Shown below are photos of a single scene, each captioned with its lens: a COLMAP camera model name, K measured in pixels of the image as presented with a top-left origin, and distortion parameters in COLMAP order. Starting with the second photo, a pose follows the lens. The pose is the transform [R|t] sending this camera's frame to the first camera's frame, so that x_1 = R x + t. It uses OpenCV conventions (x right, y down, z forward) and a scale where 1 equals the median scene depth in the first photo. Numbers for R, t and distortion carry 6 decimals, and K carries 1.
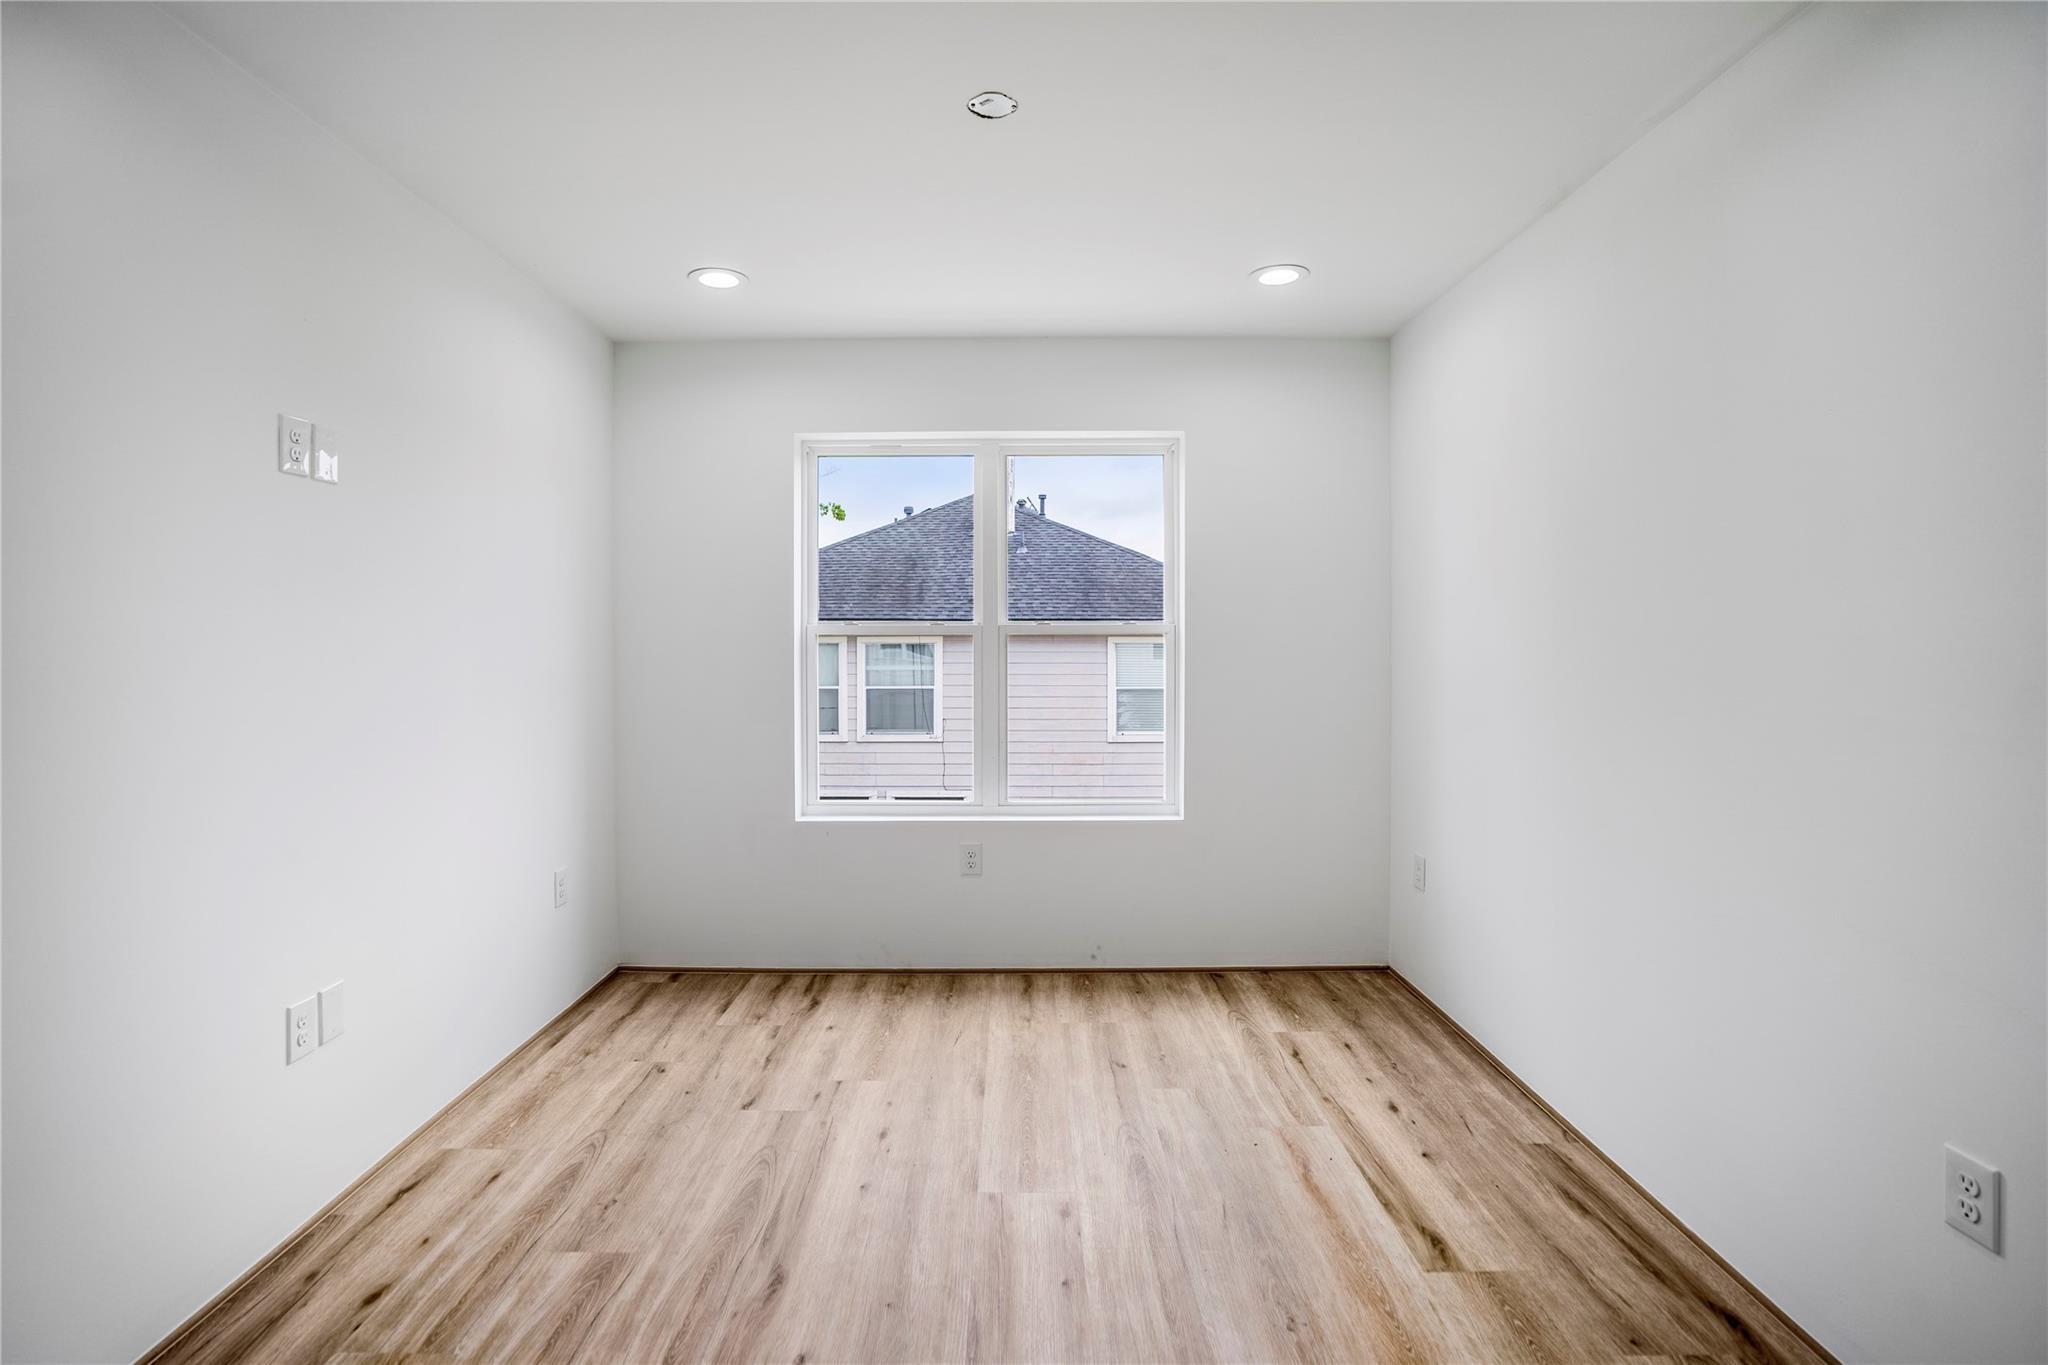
lens RADIAL K [[974.7, 0, 1019.8], [0, 974.7, 672.8], [0, 0, 1]] dist [-0.012417, 0.004679]
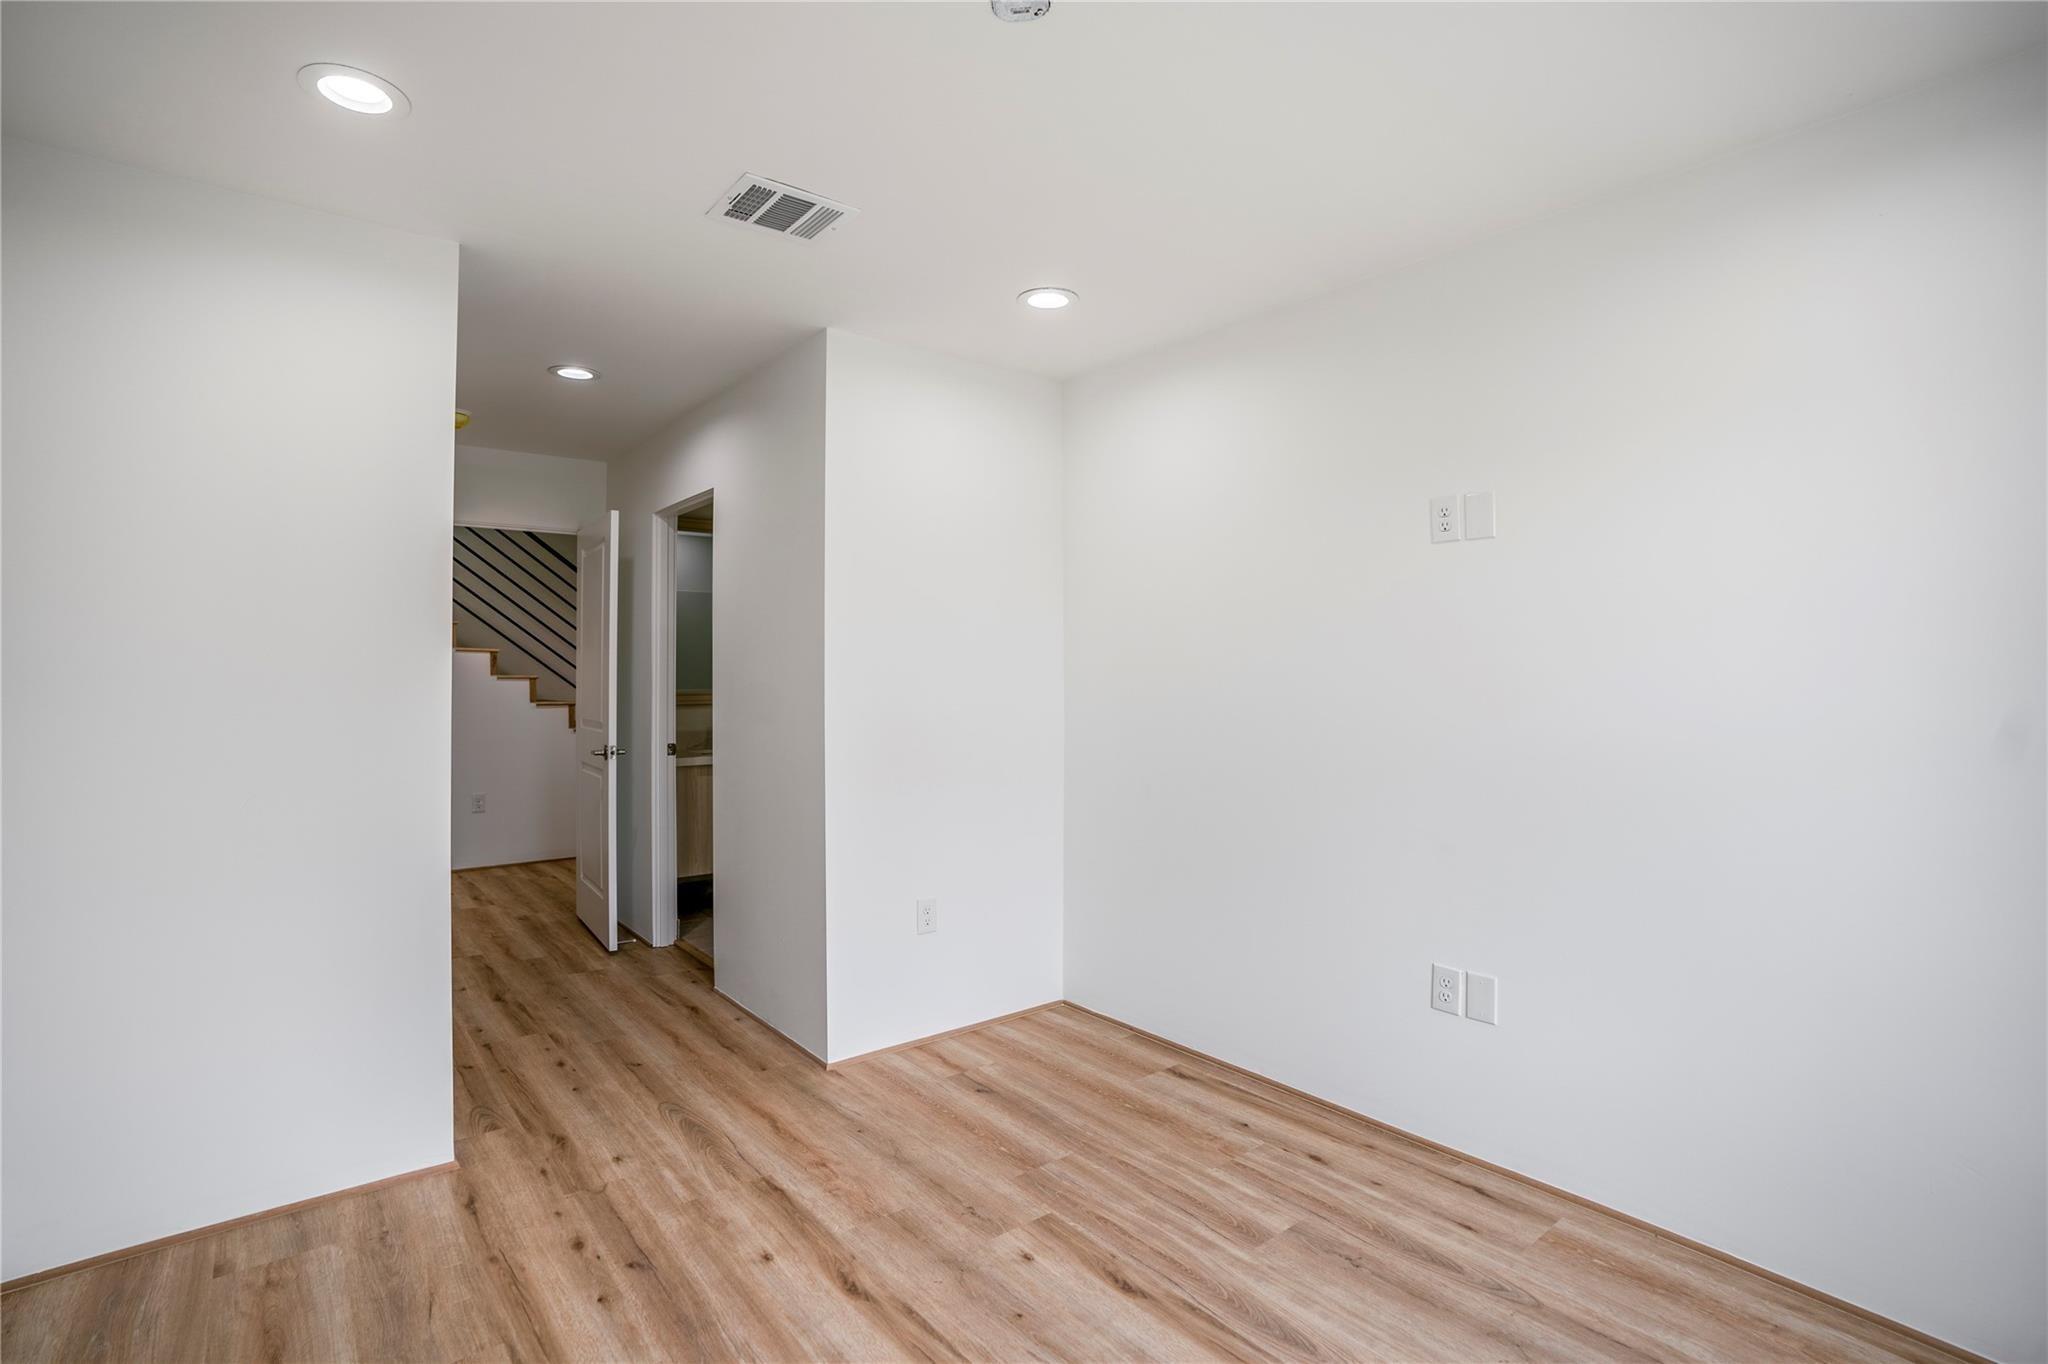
lens RADIAL K [[974.7, 0, 1025.1], [0, 974.7, 674.8], [0, 0, 1]] dist [-0.012417, 0.004679]
pose [[-0.773003, 0.008932, -0.634339, 0.465653], [-0.017910, 0.999195, 0.035895, -0.074084], [0.634149, 0.039109, -0.772221, 1.590661]]
